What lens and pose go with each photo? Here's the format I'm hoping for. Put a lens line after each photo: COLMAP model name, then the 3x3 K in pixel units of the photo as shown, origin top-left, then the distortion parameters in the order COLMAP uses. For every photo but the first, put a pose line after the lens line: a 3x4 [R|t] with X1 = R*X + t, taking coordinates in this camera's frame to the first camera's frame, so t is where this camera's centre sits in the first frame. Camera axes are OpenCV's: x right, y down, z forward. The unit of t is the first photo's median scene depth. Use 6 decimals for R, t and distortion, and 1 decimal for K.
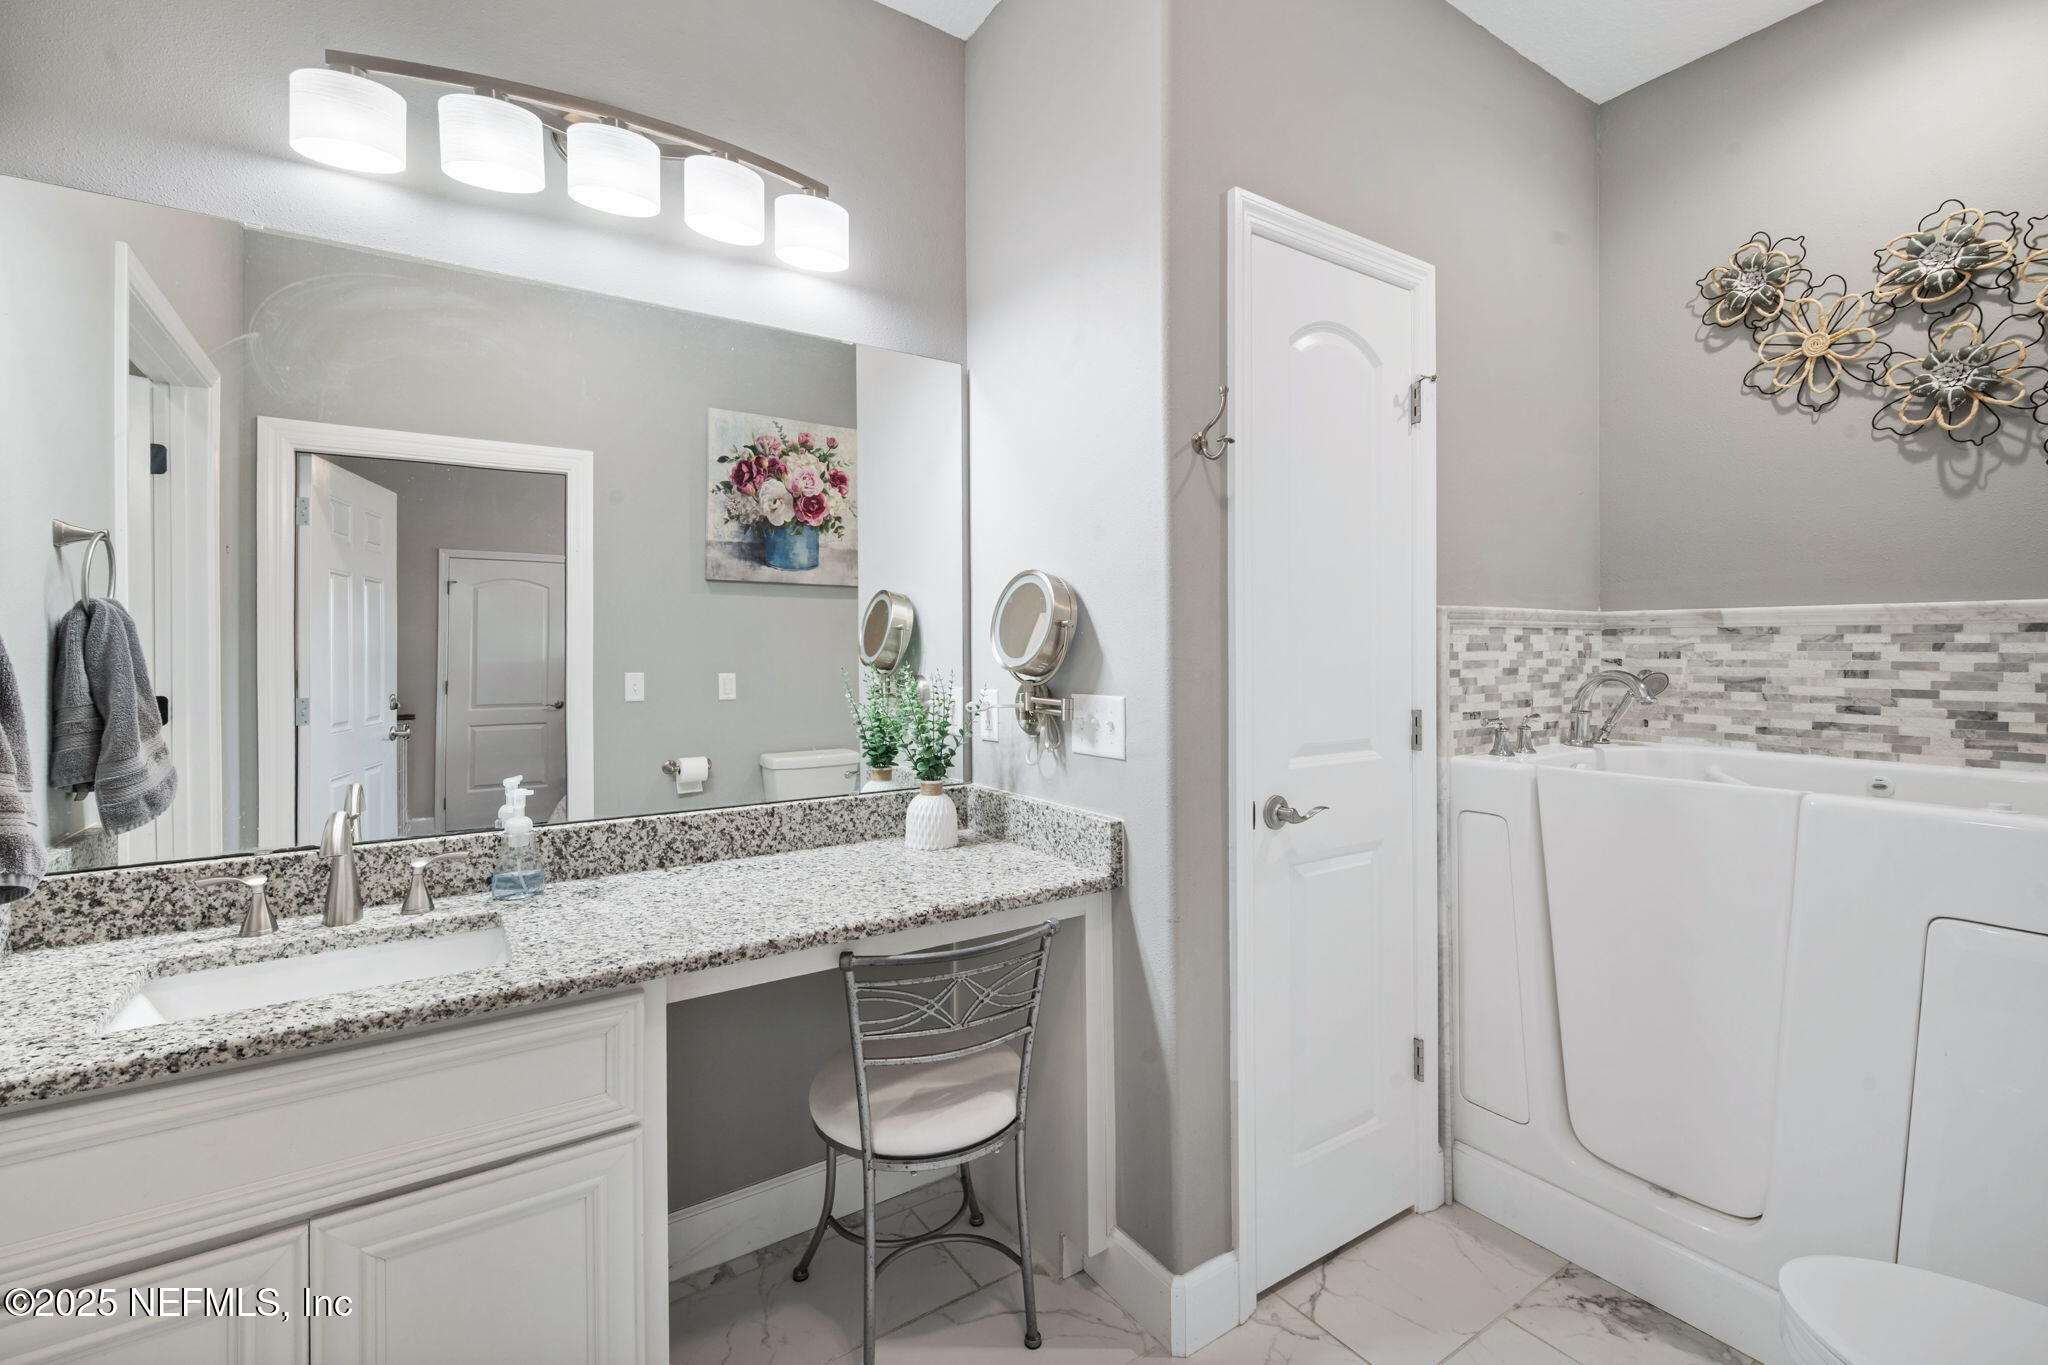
lens RADIAL K [[873.6, 0, 1030.8], [0, 873.6, 679.4], [0, 0, 1]] dist [-0.000699, 0.000011]
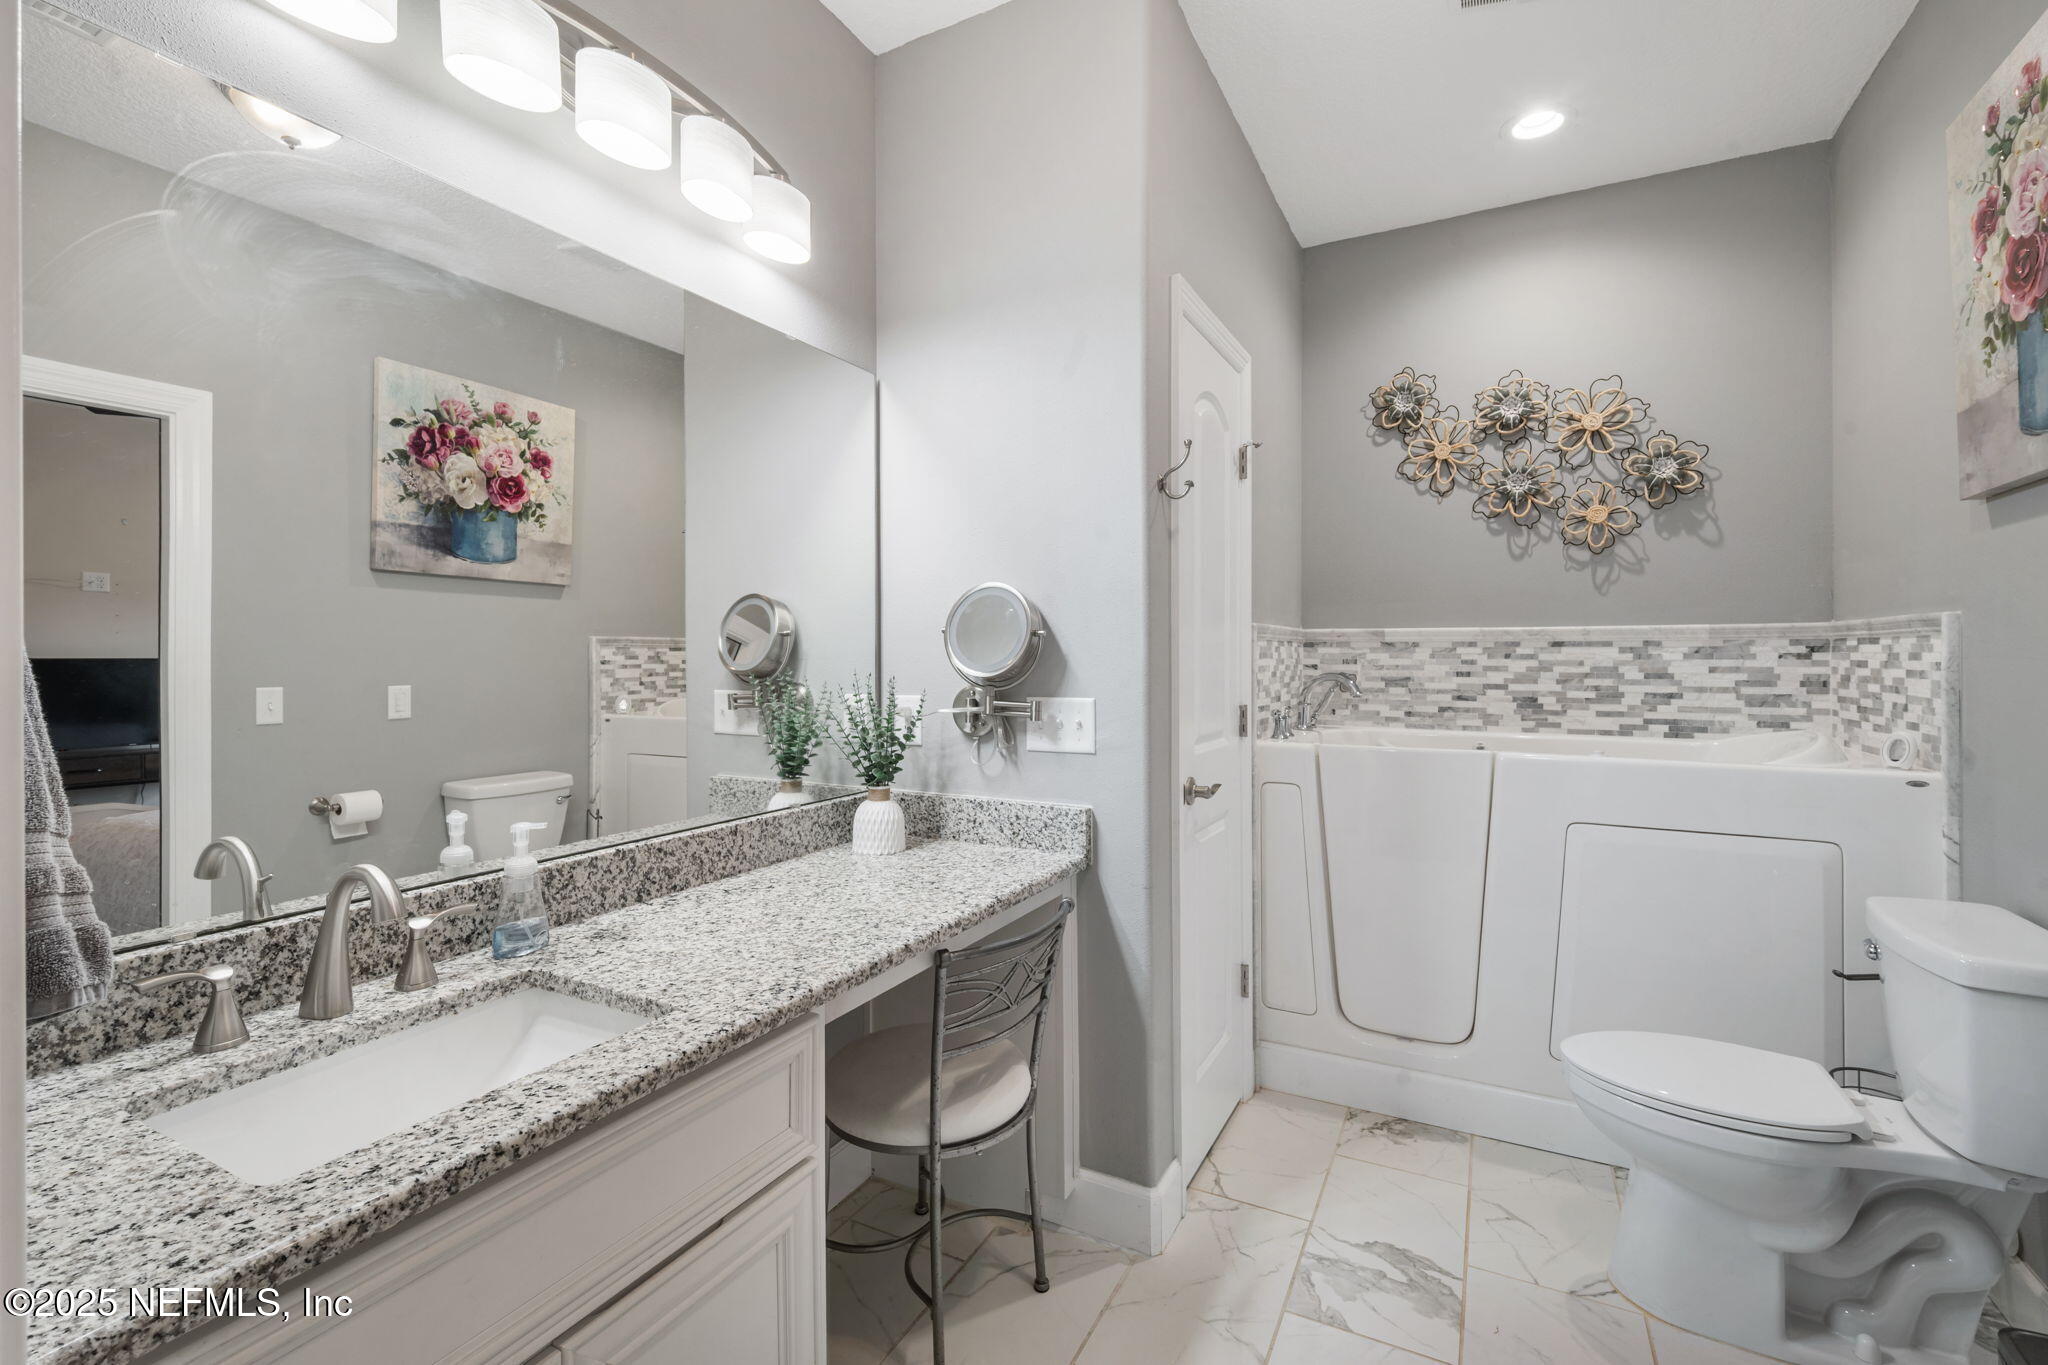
lens RADIAL K [[866.7, 0, 1019.8], [0, 866.7, 687.7], [0, 0, 1]] dist [-0.000364, 0.000243]
pose [[0.886025, -0.014718, 0.463404, -0.451521], [0.014524, 0.999887, 0.003986, 0.000144], [-0.463410, 0.003199, 0.886138, 0.037658]]
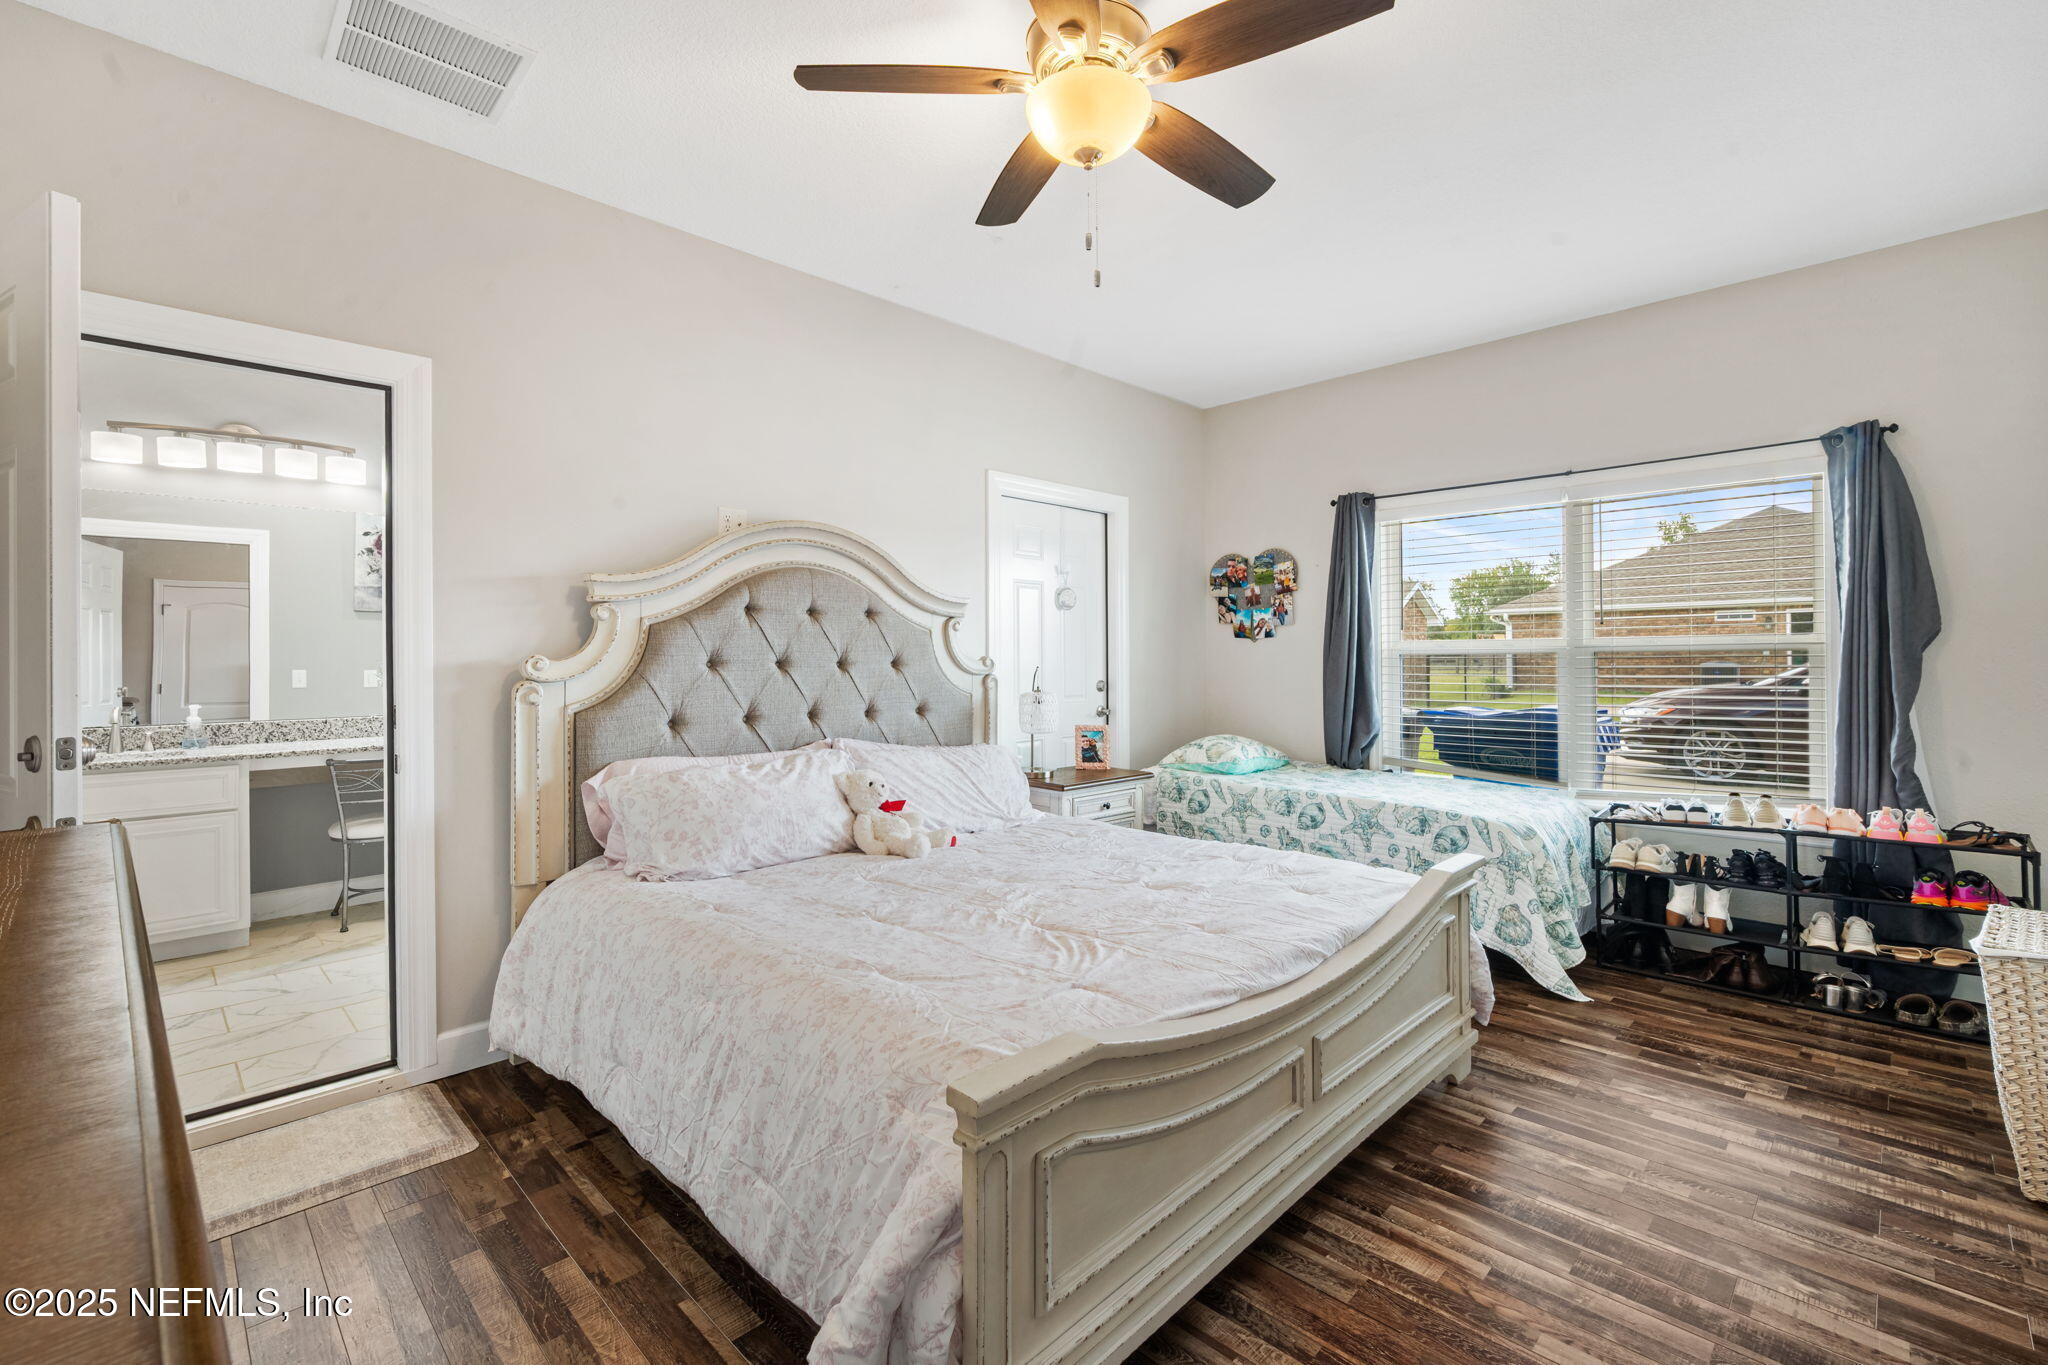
lens RADIAL K [[873.6, 0, 1030.8], [0, 873.6, 679.4], [0, 0, 1]] dist [-0.000699, 0.000011]
pose [[0.981211, -0.008446, 0.192751, 1.082377], [0.010752, 0.999883, -0.010918, 0.085063], [-0.192636, 0.012786, 0.981187, -1.616912]]
